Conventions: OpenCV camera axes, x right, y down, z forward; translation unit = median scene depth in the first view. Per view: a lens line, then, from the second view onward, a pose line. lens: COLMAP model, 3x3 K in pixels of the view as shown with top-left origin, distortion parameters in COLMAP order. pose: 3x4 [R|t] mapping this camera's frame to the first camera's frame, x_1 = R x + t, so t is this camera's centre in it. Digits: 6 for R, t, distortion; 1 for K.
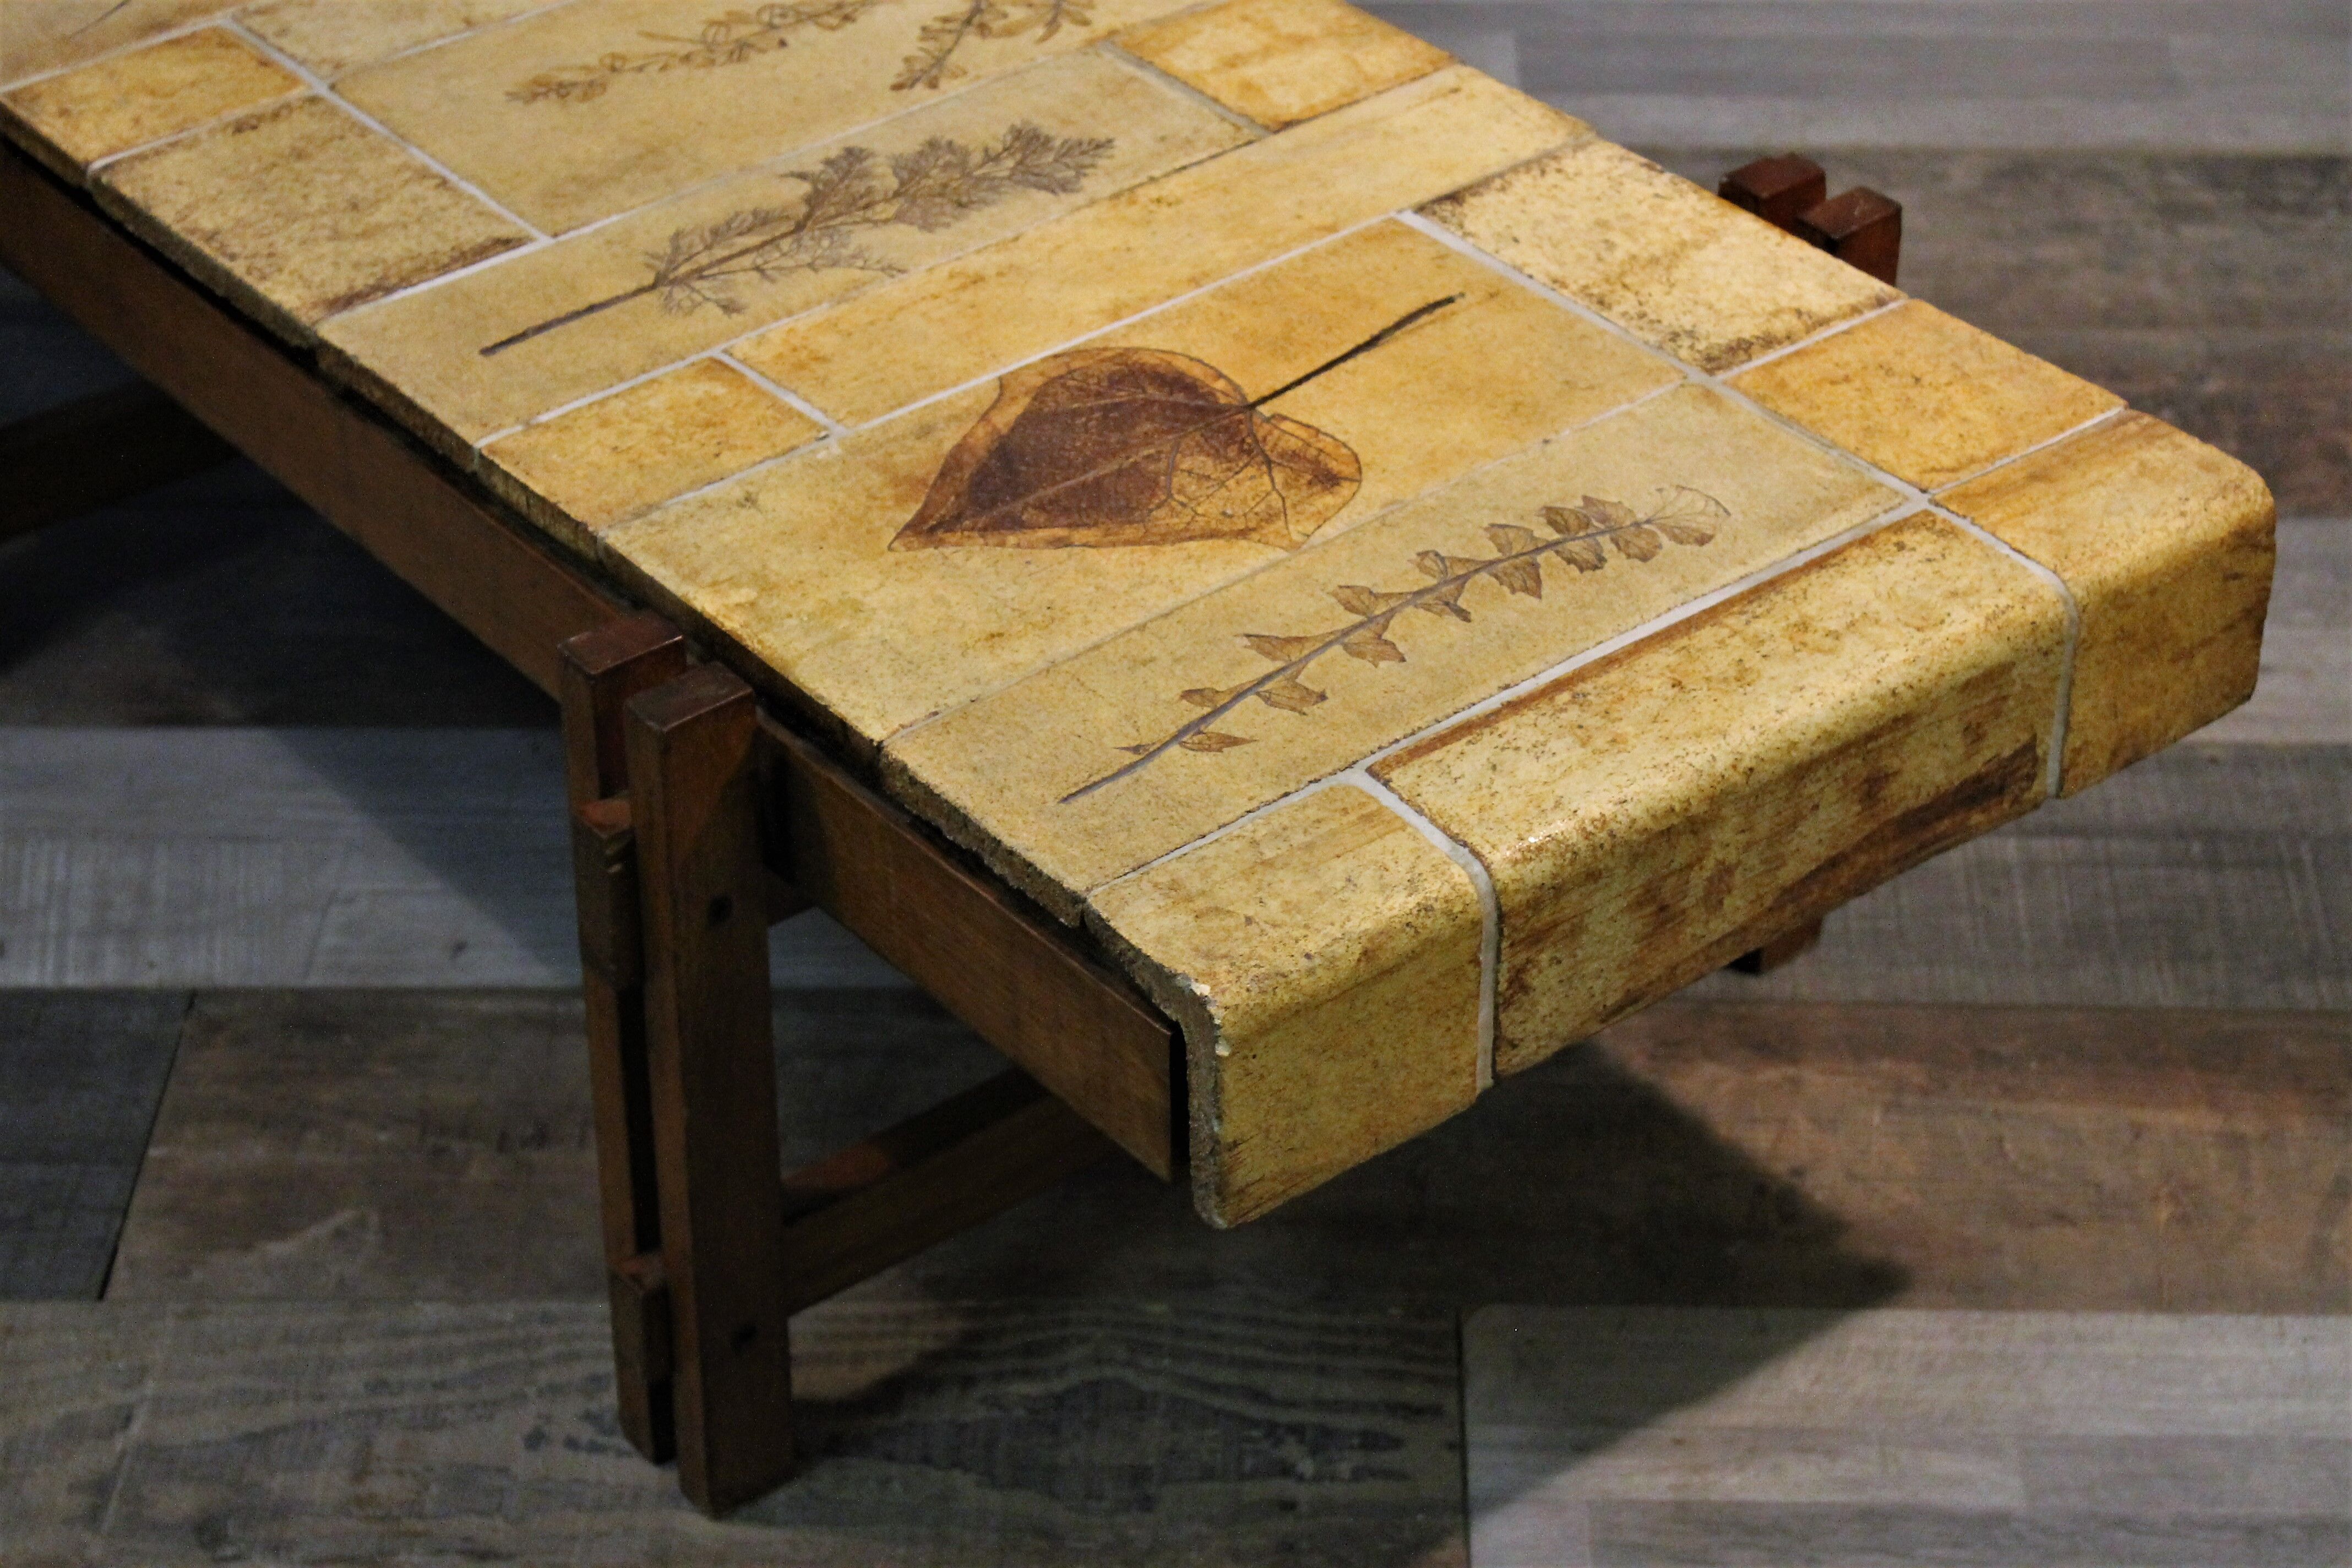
lens RADIAL K [[4905.2, 0, 1177.3], [0, 4905.2, 795.5], [0, 0, 1]] dist [0.024541, 0.000000]
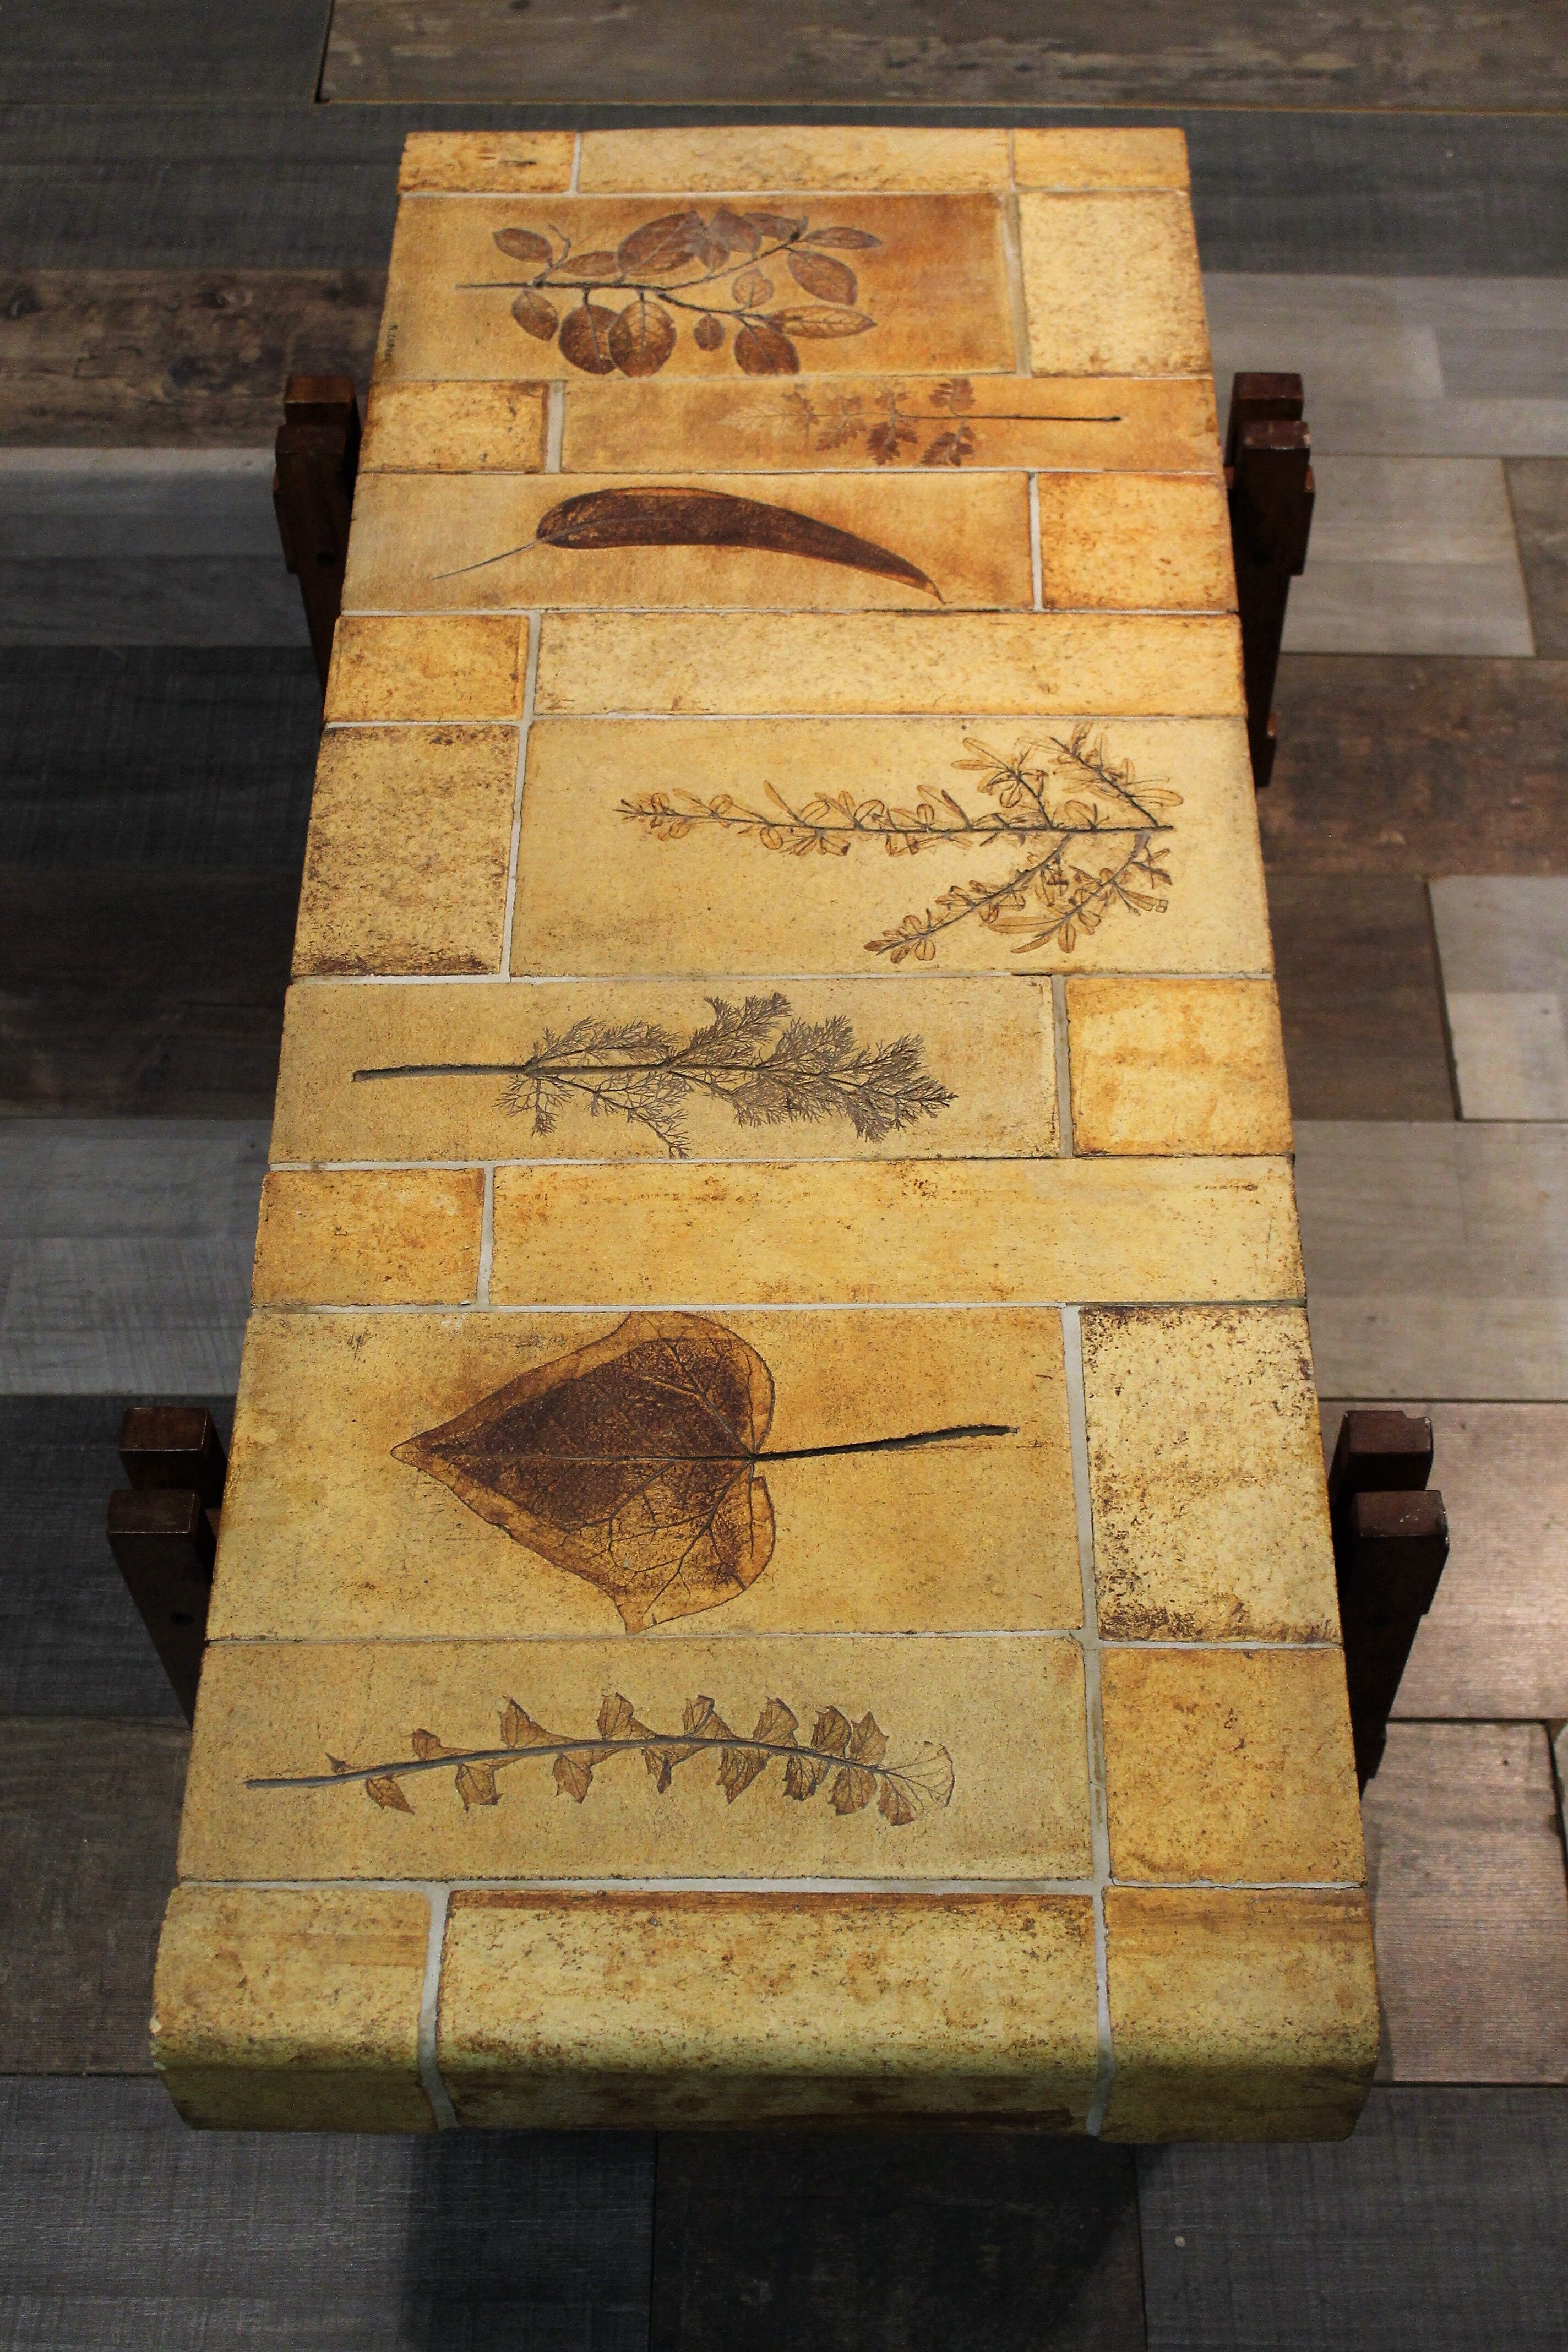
lens RADIAL K [[3288.4, 0, 790.0], [0, 3288.4, 1171.0], [0, 0, 1]] dist [-0.069019, 0.000000]
pose [[0.773005, 0.509791, -0.377594, 0.281207], [-0.349071, 0.838787, 0.417835, -0.463303], [0.529729, -0.191181, 0.826340, 0.340374]]
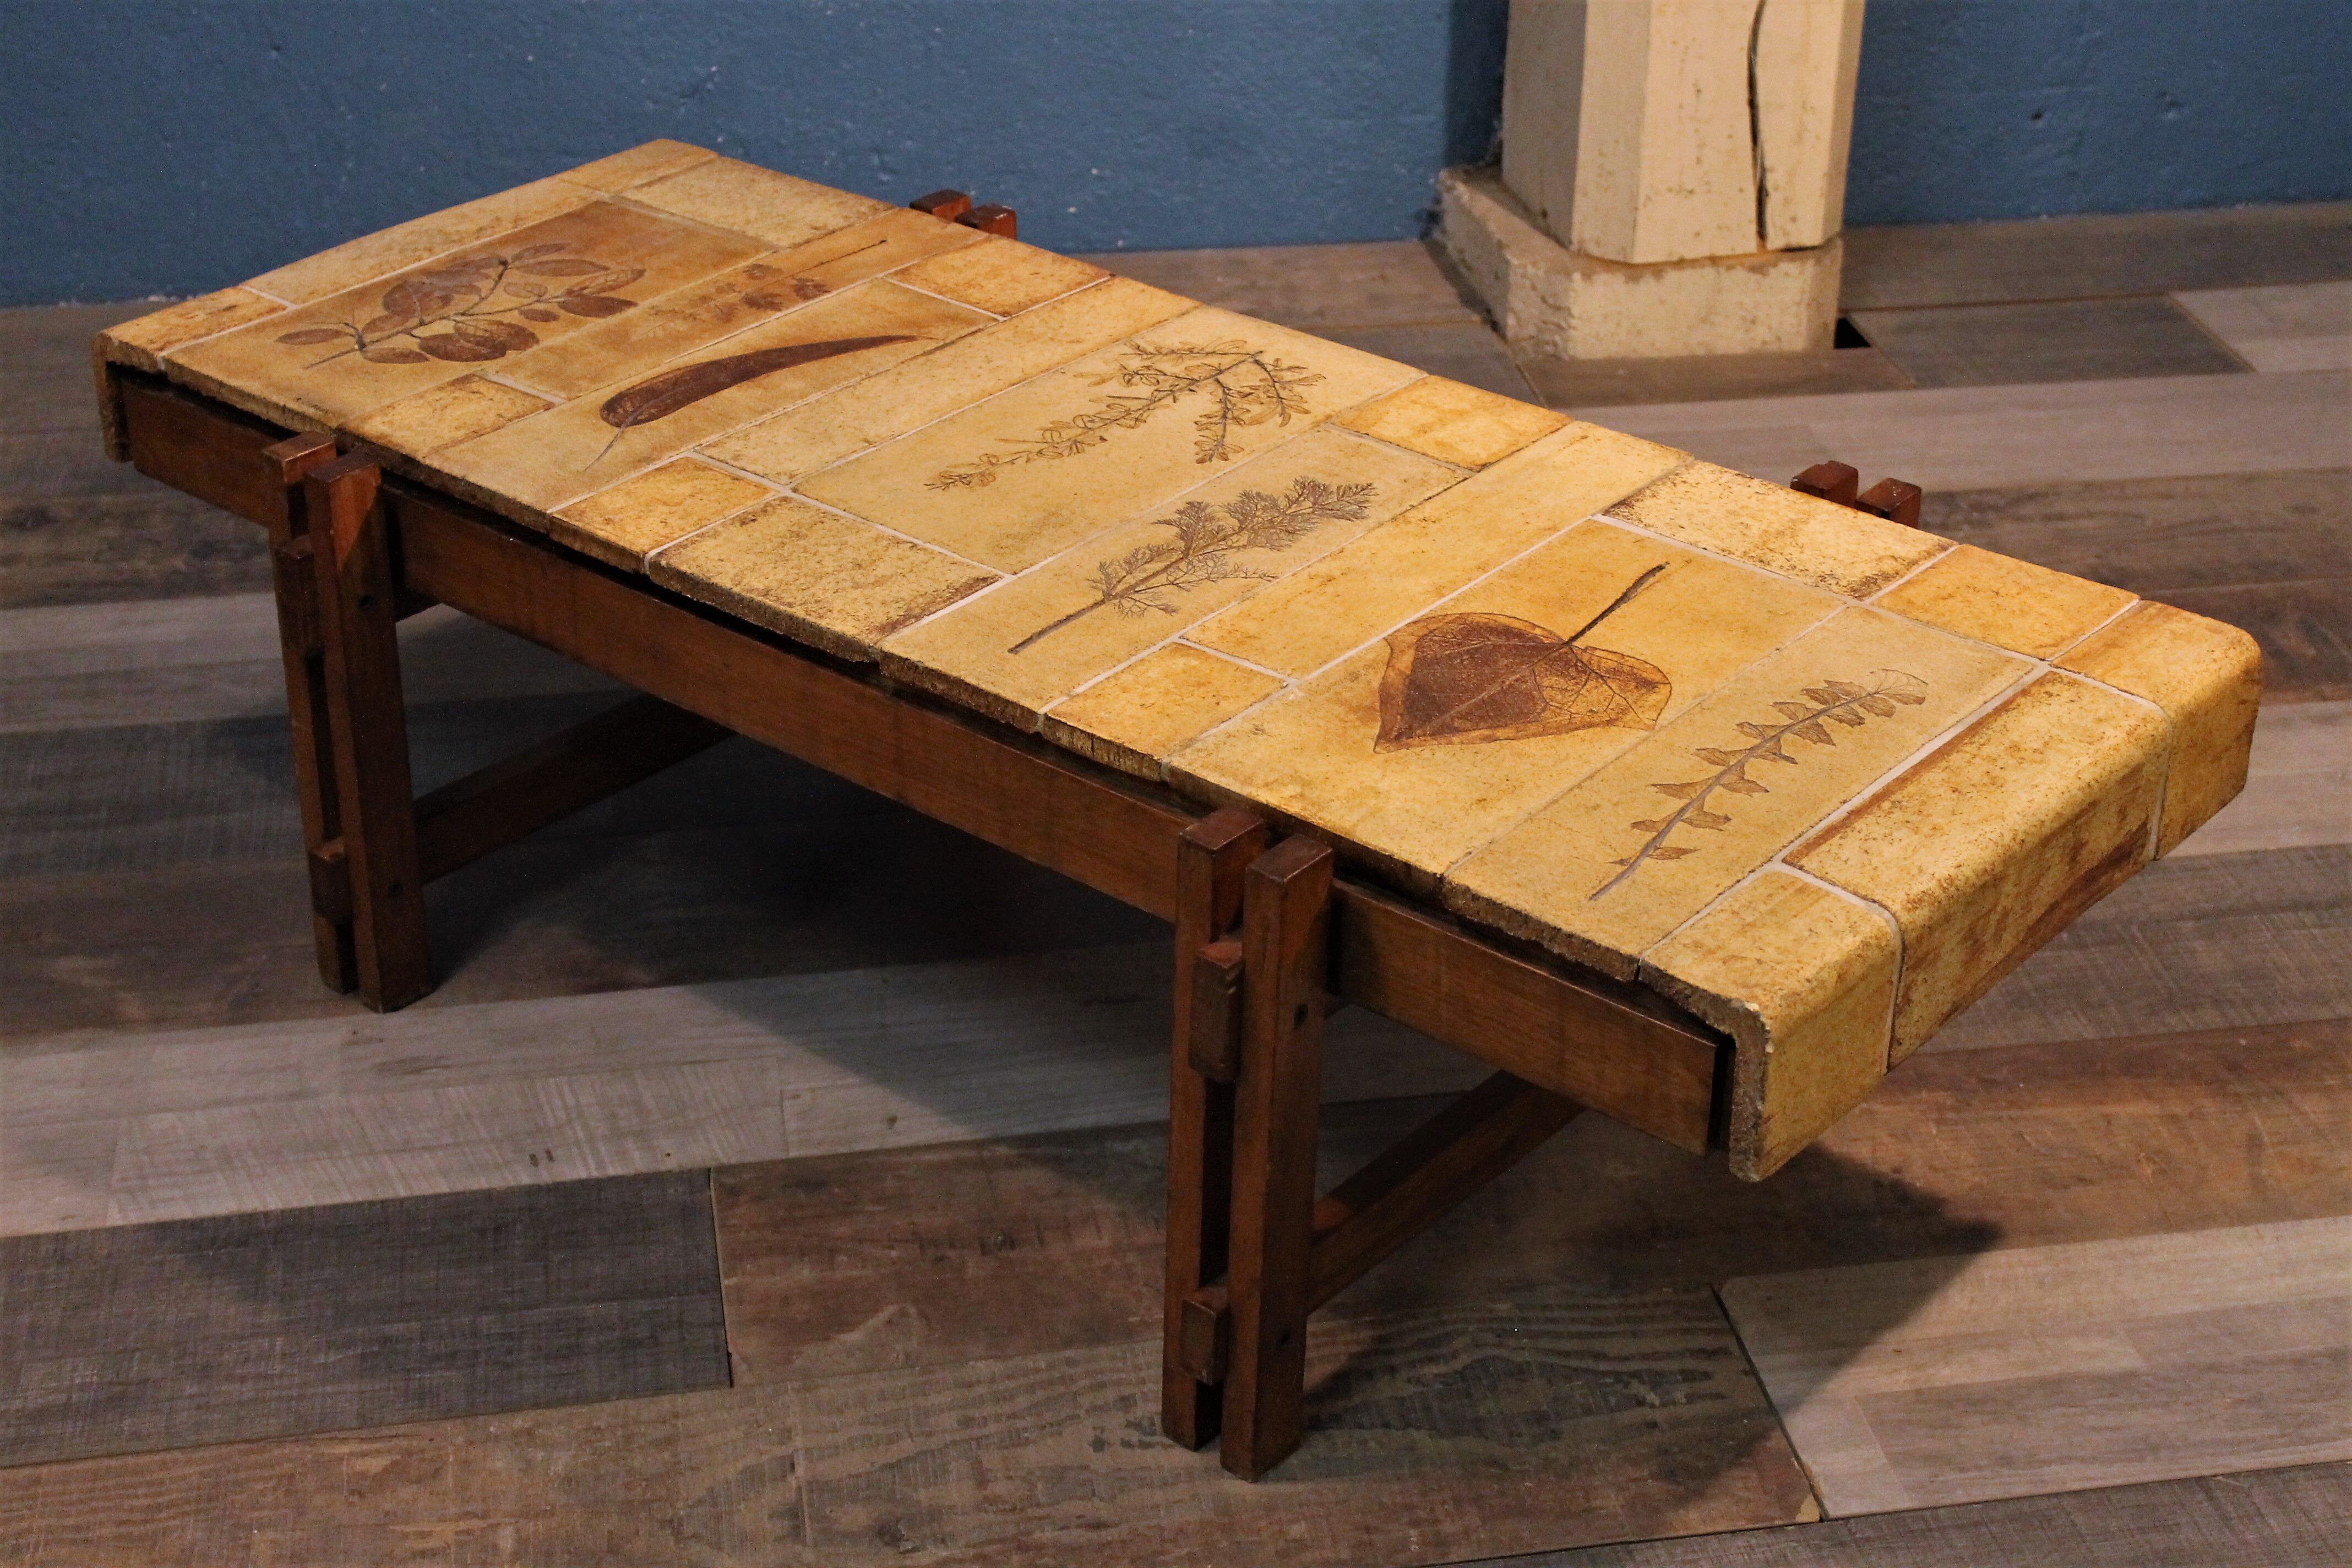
lens RADIAL K [[3722.2, 0, 1172.0], [0, 3722.2, 784.1], [0, 0, 1]] dist [-0.037900, 0.000000]
pose [[0.980755, -0.082748, 0.176839, -0.282560], [0.099804, 0.990944, -0.089824, 0.045196], [-0.167805, 0.105744, 0.980132, -0.032979]]
